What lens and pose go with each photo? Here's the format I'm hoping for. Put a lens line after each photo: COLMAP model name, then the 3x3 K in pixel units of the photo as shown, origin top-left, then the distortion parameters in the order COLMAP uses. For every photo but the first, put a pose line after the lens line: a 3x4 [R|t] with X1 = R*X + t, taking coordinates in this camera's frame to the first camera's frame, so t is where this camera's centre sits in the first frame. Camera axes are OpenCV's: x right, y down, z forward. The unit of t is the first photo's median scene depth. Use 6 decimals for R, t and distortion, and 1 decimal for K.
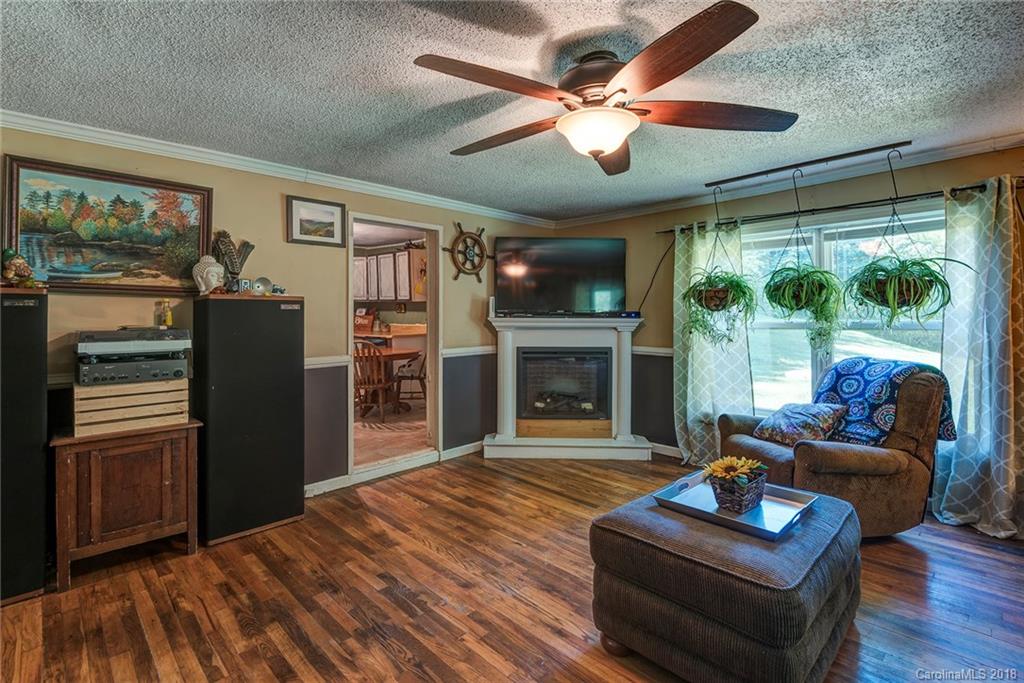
lens RADIAL K [[480.5, 0, 496.1], [0, 480.5, 312.2], [0, 0, 1]] dist [0.017140, -0.002225]
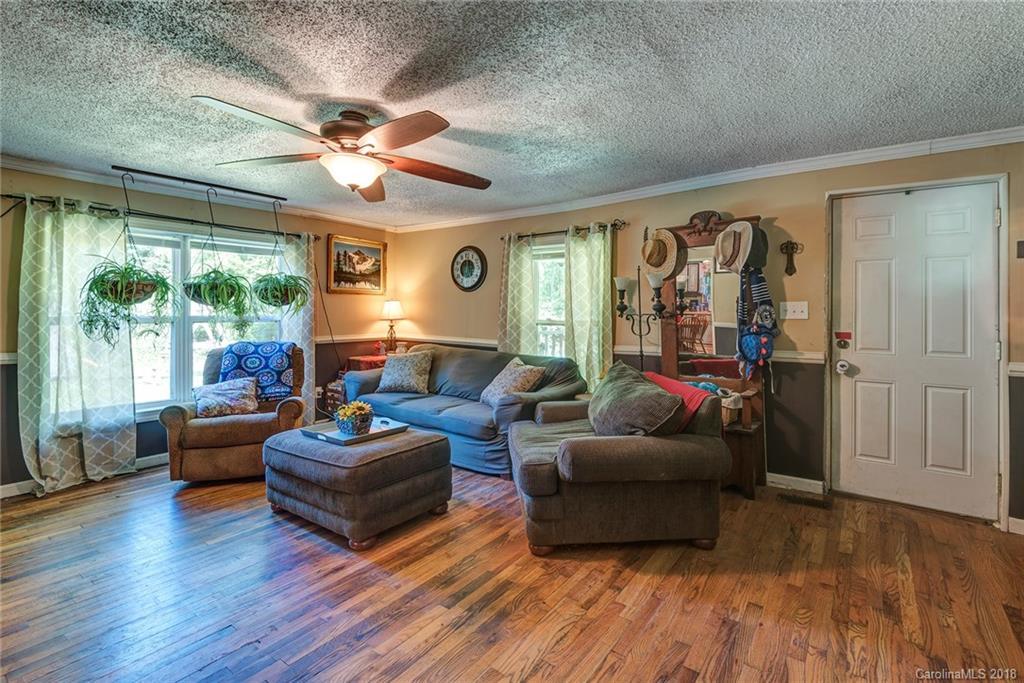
lens RADIAL K [[480.5, 0, 520.3], [0, 480.5, 315.9], [0, 0, 1]] dist [0.017140, -0.002225]
pose [[-0.177674, -0.000715, 0.984089, -1.013945], [-0.009373, 0.999956, -0.000966, 0.019828], [-0.984045, -0.009396, -0.177673, 0.682351]]
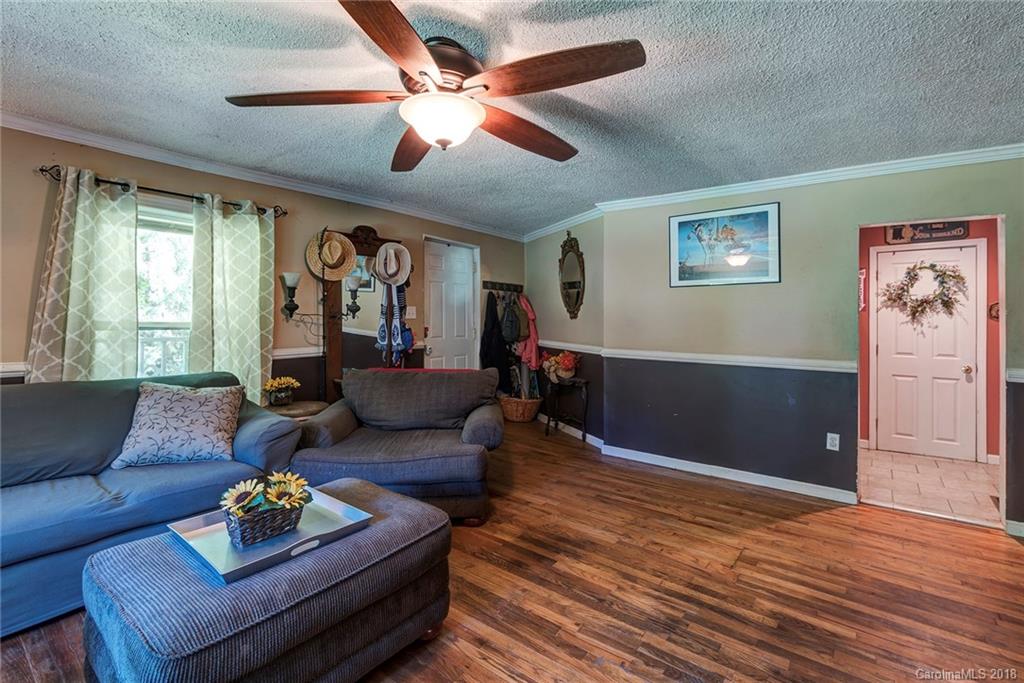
lens RADIAL K [[480.5, 0, 517.6], [0, 480.5, 318.7], [0, 0, 1]] dist [0.017140, -0.002225]
pose [[-0.984872, -0.003852, -0.173242, 0.203378], [-0.002803, 0.999976, -0.006297, 0.031953], [0.173262, -0.005716, -0.984859, 1.724260]]
